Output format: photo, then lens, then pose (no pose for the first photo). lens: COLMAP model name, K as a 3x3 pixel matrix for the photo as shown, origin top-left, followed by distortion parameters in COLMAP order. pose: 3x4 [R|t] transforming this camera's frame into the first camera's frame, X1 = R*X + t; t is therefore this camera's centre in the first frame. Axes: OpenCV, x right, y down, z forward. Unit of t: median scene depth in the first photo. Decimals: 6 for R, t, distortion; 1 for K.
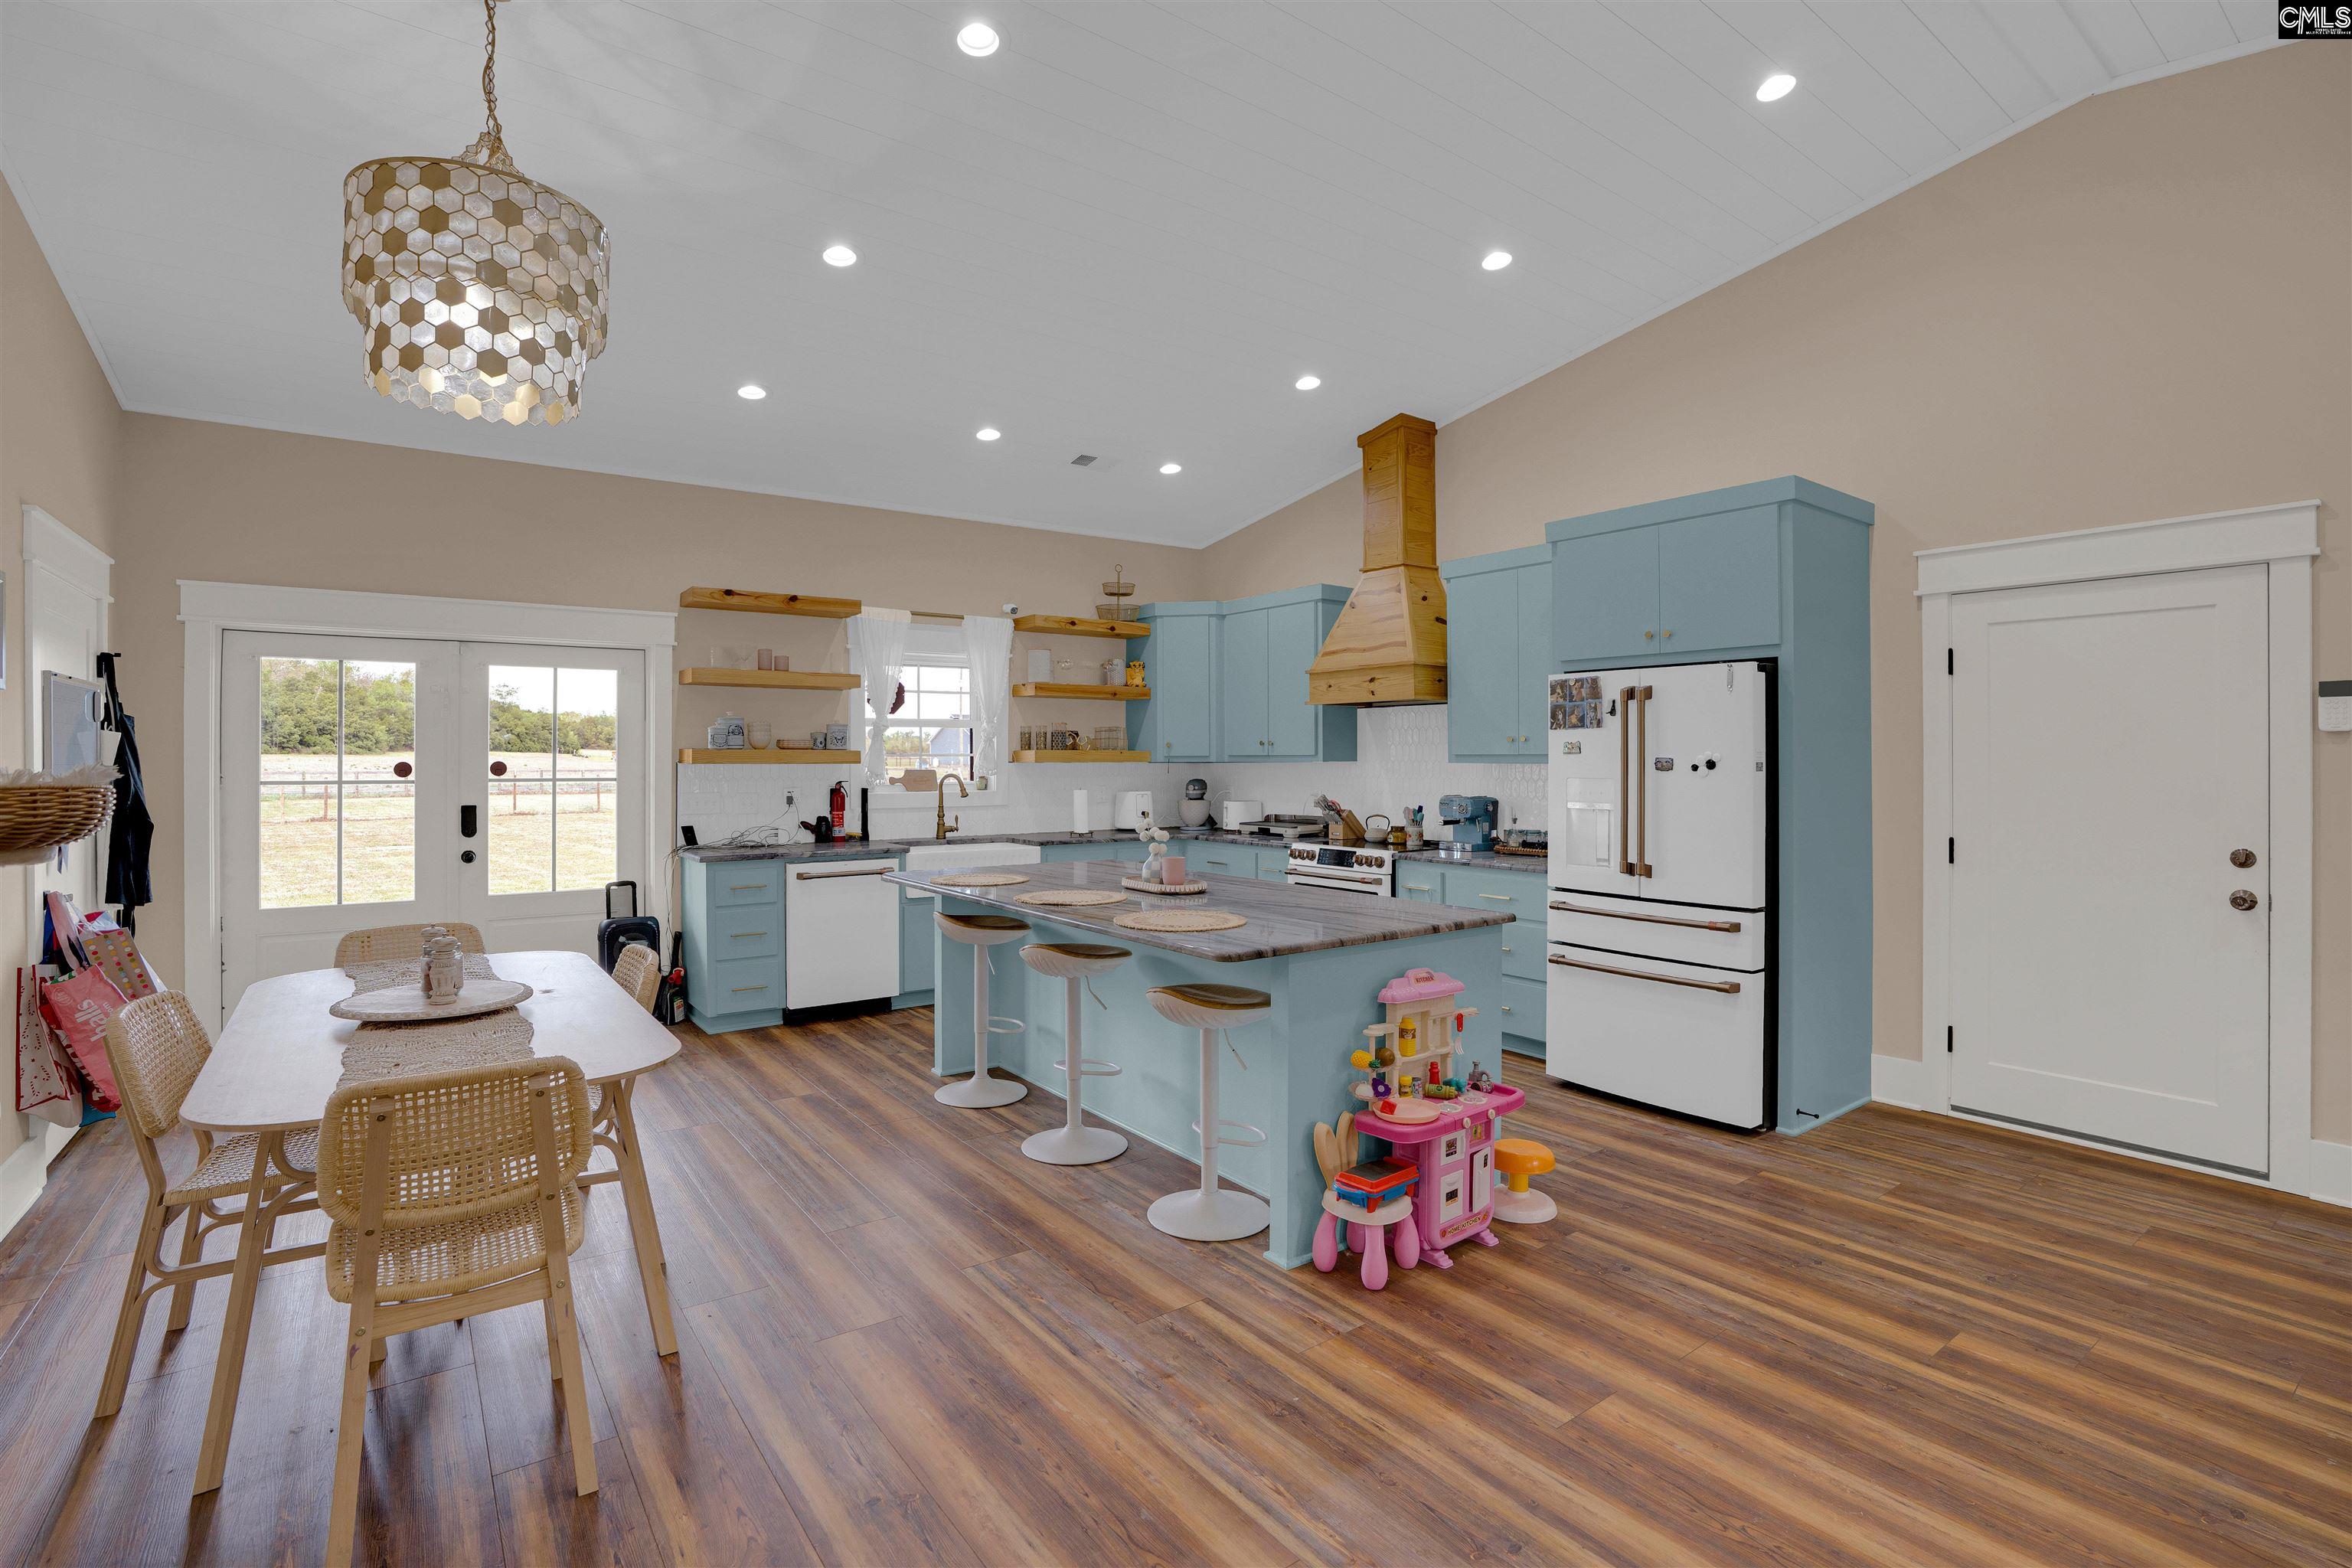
lens RADIAL K [[1096.2, 0, 1177.7], [0, 1096.2, 759.4], [0, 0, 1]] dist [-0.075991, 0.029649]
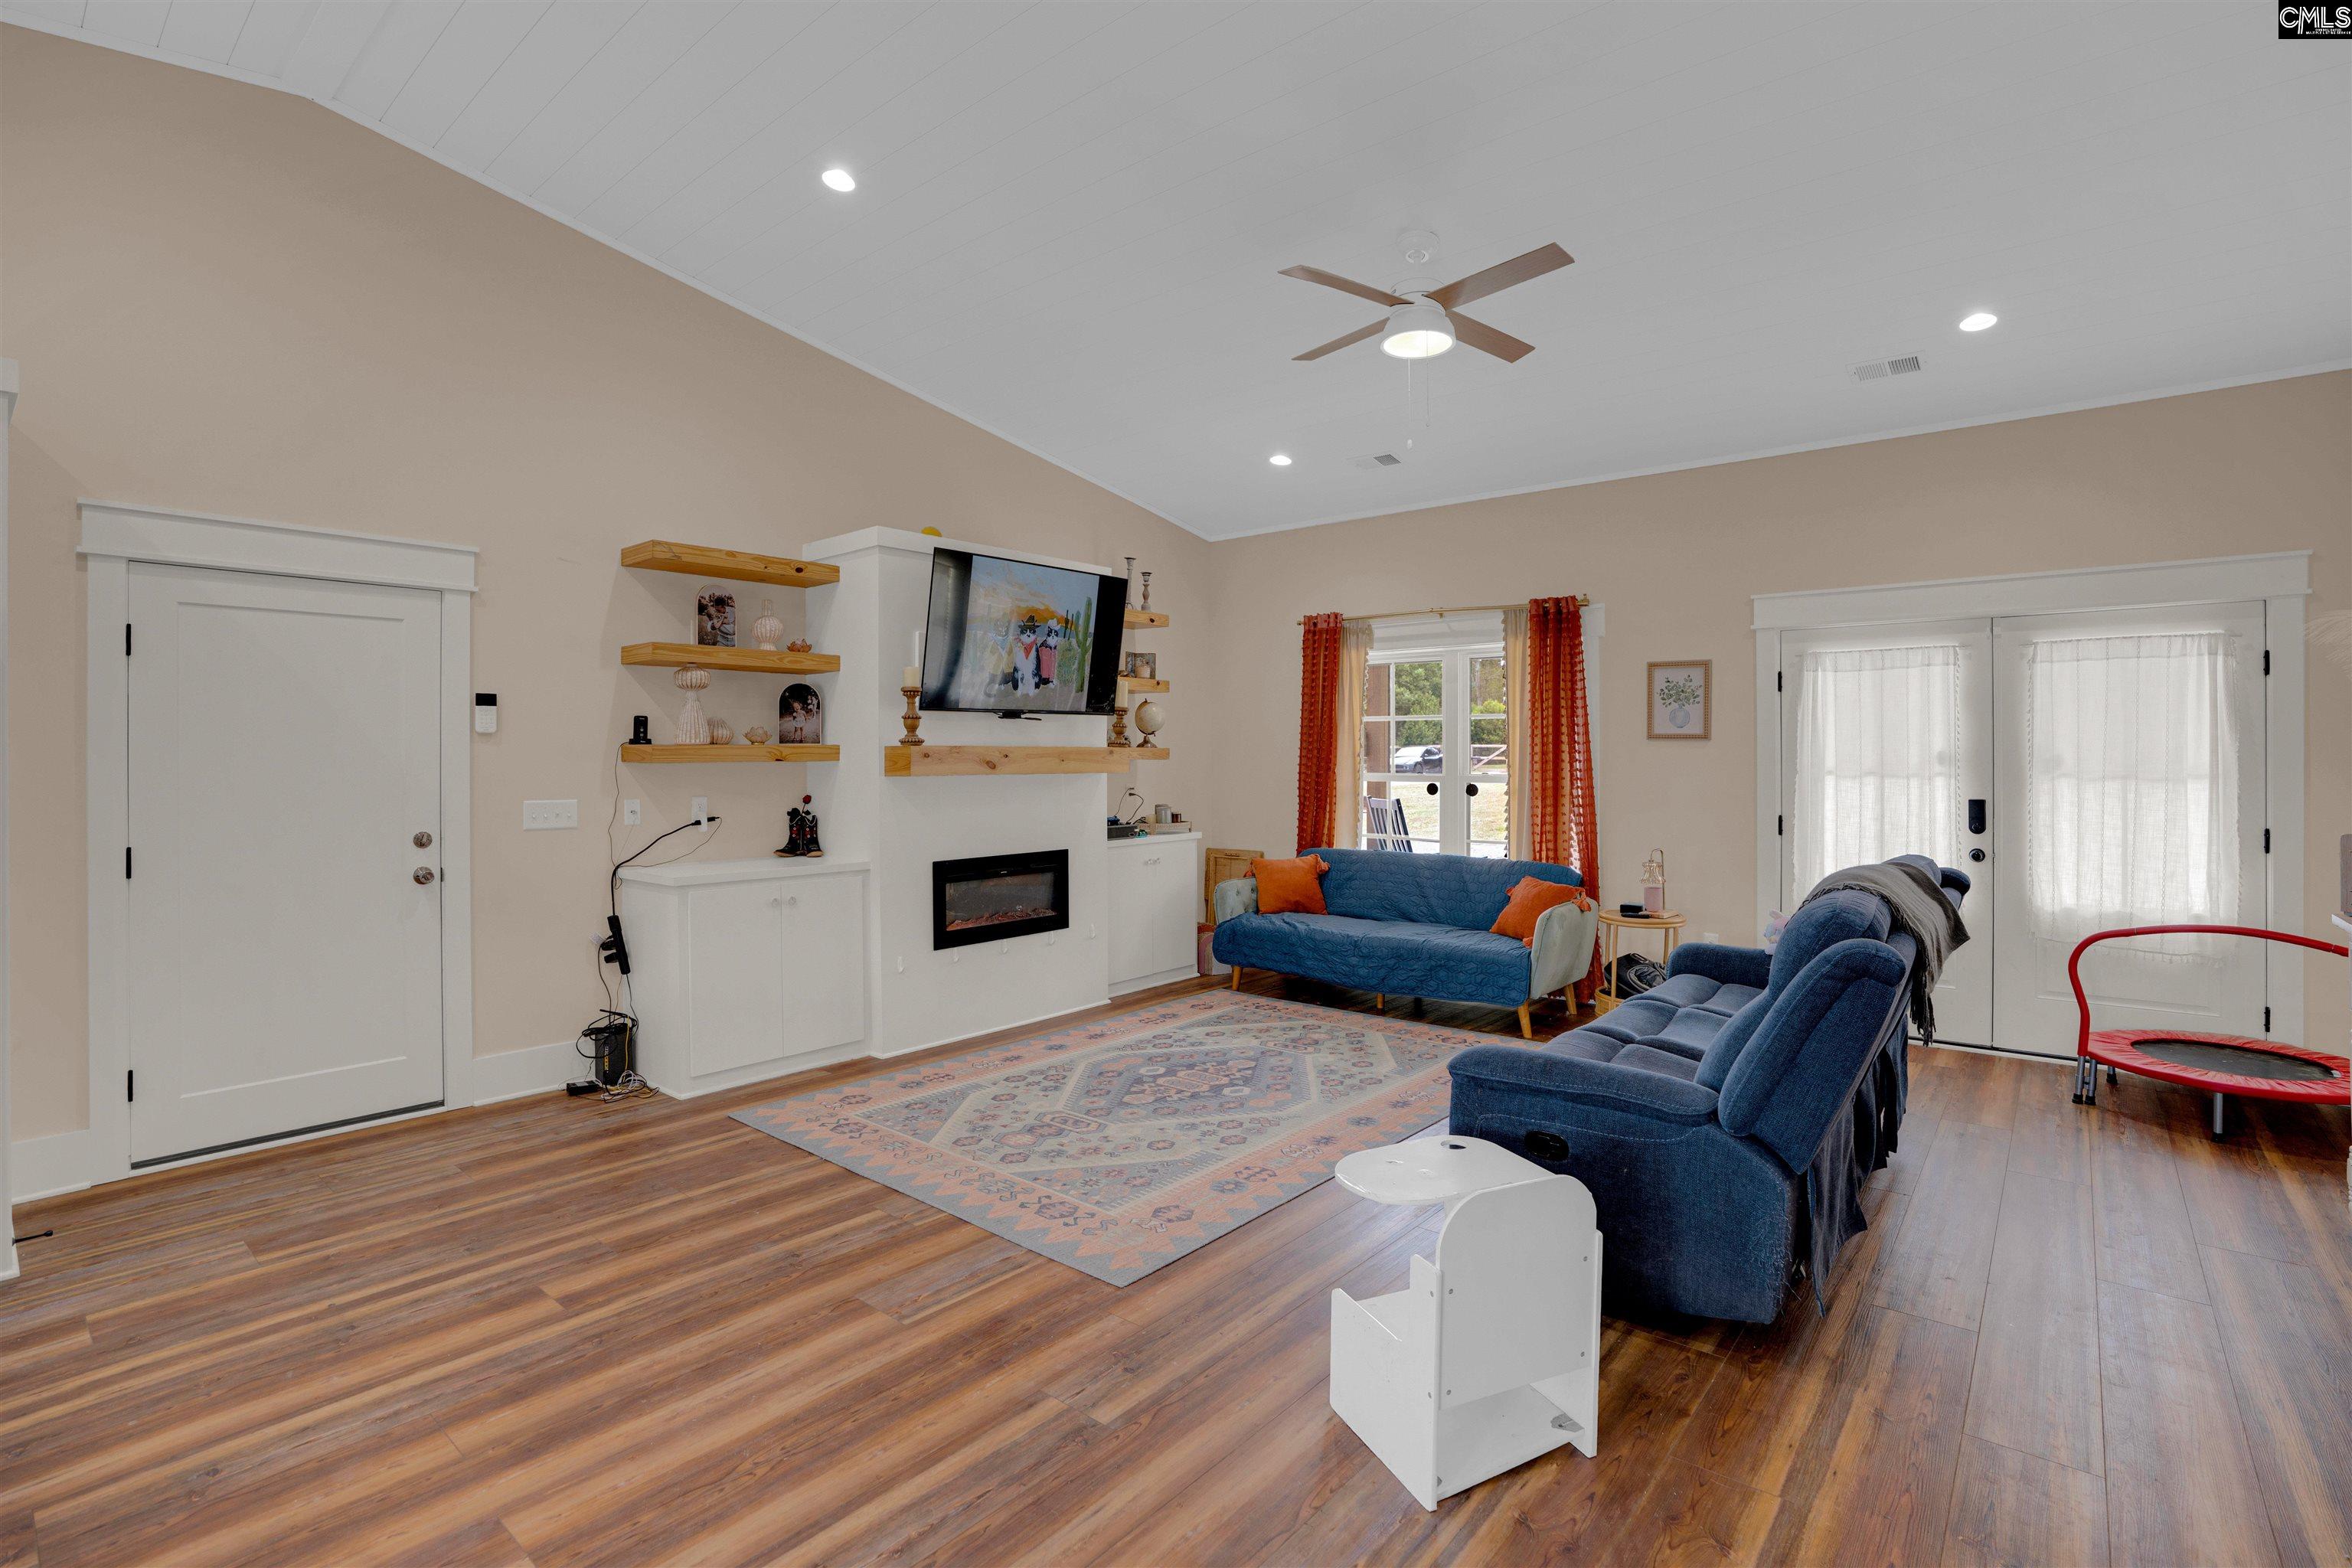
lens RADIAL K [[1108.1, 0, 1179.8], [0, 1108.1, 753.7], [0, 0, 1]] dist [-0.074019, 0.031383]
pose [[-0.235905, 0.003924, 0.971768, -0.255878], [0.003126, 0.999990, -0.003279, 0.003504], [-0.971771, 0.002264, -0.235914, 0.334634]]
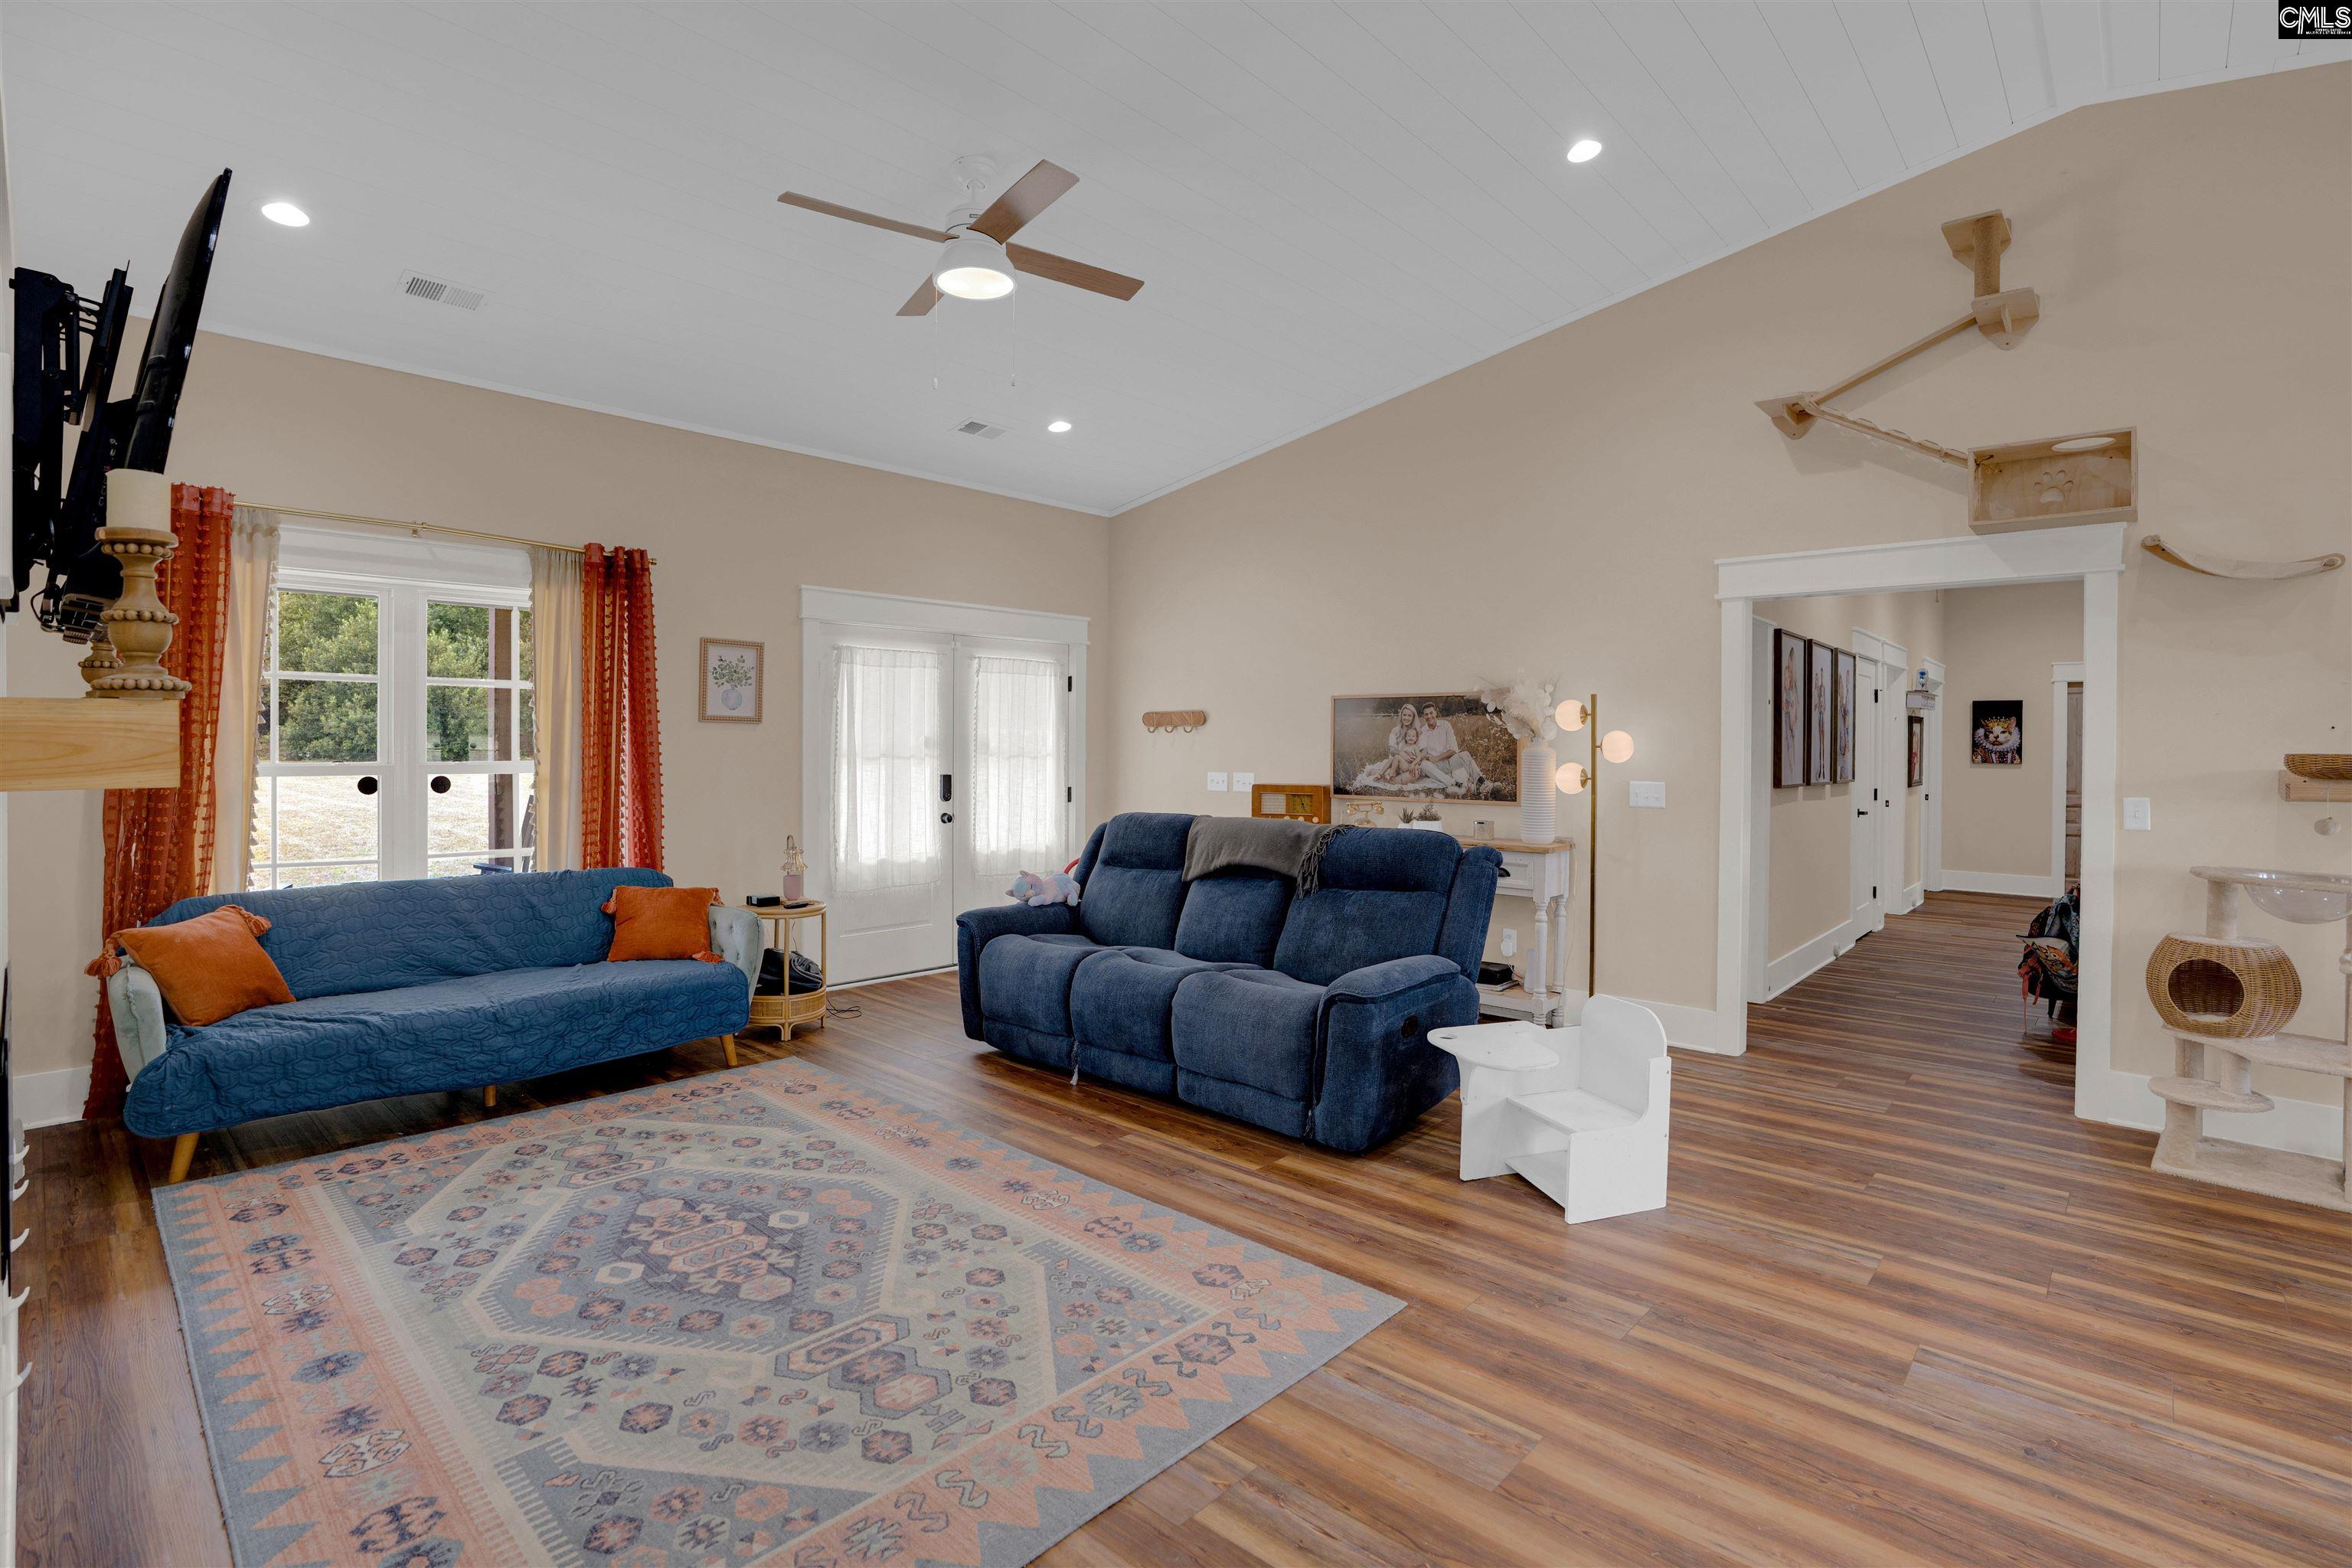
lens RADIAL K [[1111.7, 0, 1193.7], [0, 1111.7, 739.0], [0, 0, 1]] dist [-0.074629, 0.033648]
pose [[-0.979749, -0.005141, -0.200165, 0.554525], [-0.005143, 0.999987, -0.000509, 0.001737], [0.200165, 0.000531, -0.979762, 0.755915]]
